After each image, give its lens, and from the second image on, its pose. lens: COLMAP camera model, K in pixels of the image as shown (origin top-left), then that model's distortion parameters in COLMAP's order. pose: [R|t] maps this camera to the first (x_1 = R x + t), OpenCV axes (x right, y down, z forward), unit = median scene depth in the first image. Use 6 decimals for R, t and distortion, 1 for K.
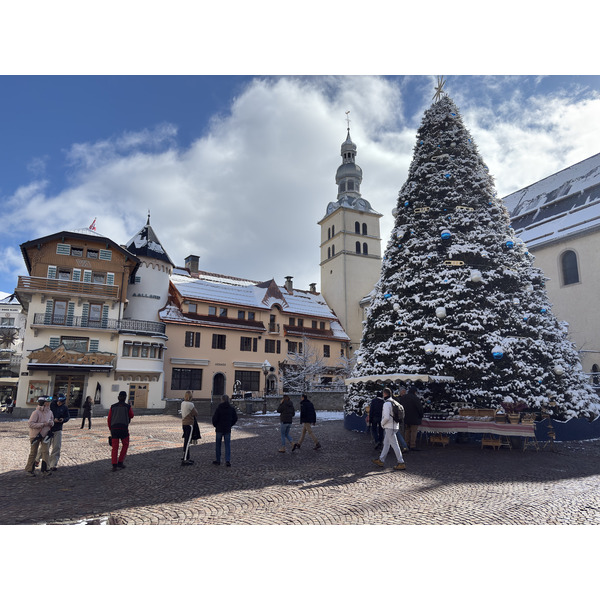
lens RADIAL K [[484.4, 0, 300.0], [0, 484.4, 300.0], [0, 0, 1]] dist [0.064454, -0.000247]
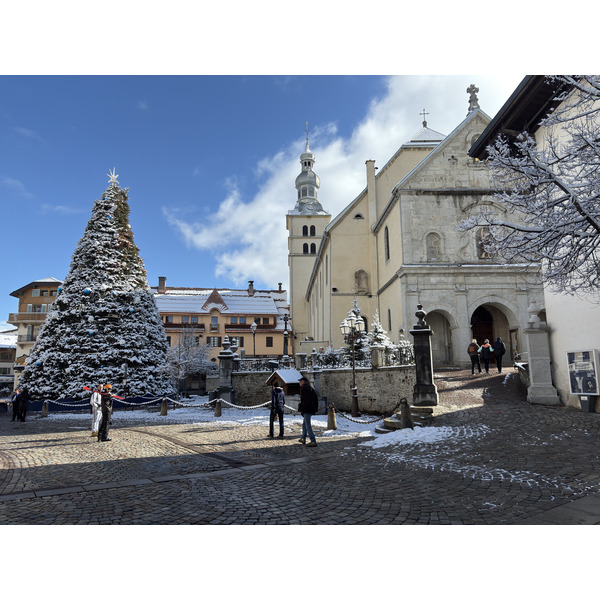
lens RADIAL K [[487.7, 0, 300.0], [0, 487.7, 300.0], [0, 0, 1]] dist [-0.007732, -0.003230]
pose [[0.907653, -0.087108, -0.410582, 0.650237], [0.105782, 0.994125, 0.022937, -0.018319], [0.406172, -0.064251, 0.911535, -0.061202]]
